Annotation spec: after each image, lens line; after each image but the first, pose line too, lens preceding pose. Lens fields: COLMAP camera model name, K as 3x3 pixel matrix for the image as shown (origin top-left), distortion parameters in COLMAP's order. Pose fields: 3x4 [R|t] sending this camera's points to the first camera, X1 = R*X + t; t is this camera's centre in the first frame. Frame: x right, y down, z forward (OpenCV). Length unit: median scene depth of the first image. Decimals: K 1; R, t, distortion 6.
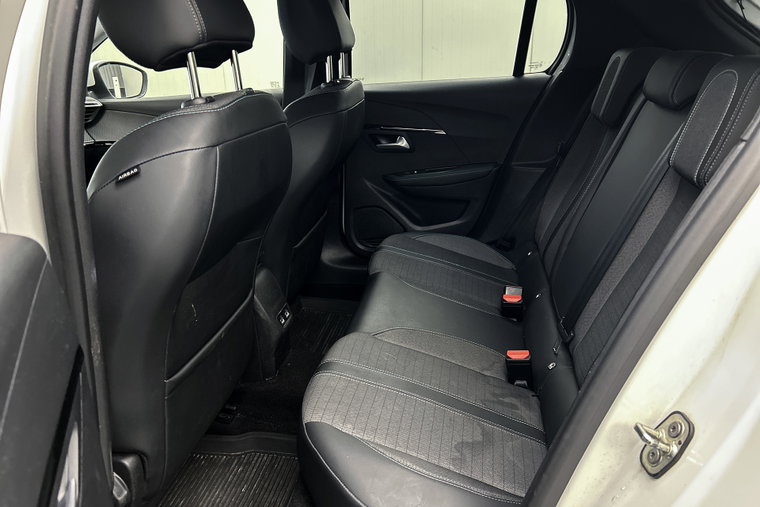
lens RADIAL K [[575.1, 0, 382.0], [0, 575.1, 257.7], [0, 0, 1]] dist [0.058925, -0.063159]
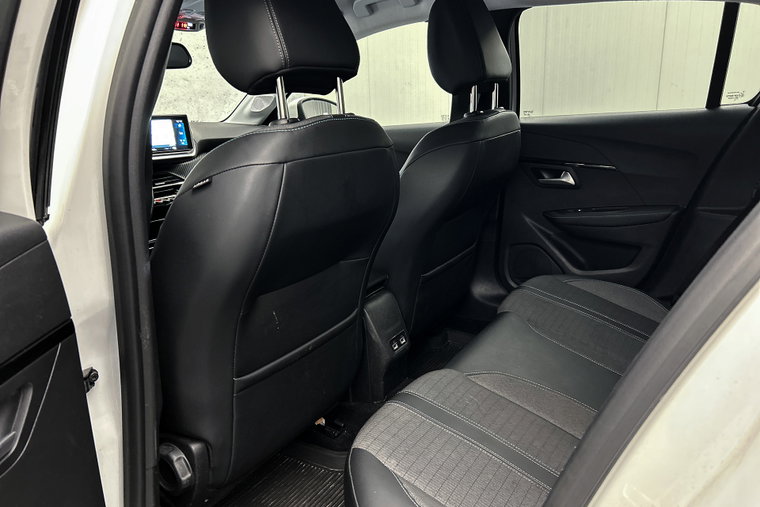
lens RADIAL K [[575.1, 0, 382.3], [0, 575.1, 252.5], [0, 0, 1]] dist [0.058925, -0.063159]
pose [[0.923250, 0.094619, -0.372367, 0.161392], [-0.121250, 0.991426, -0.048706, -0.000049], [0.364566, 0.090117, 0.926807, 0.054307]]
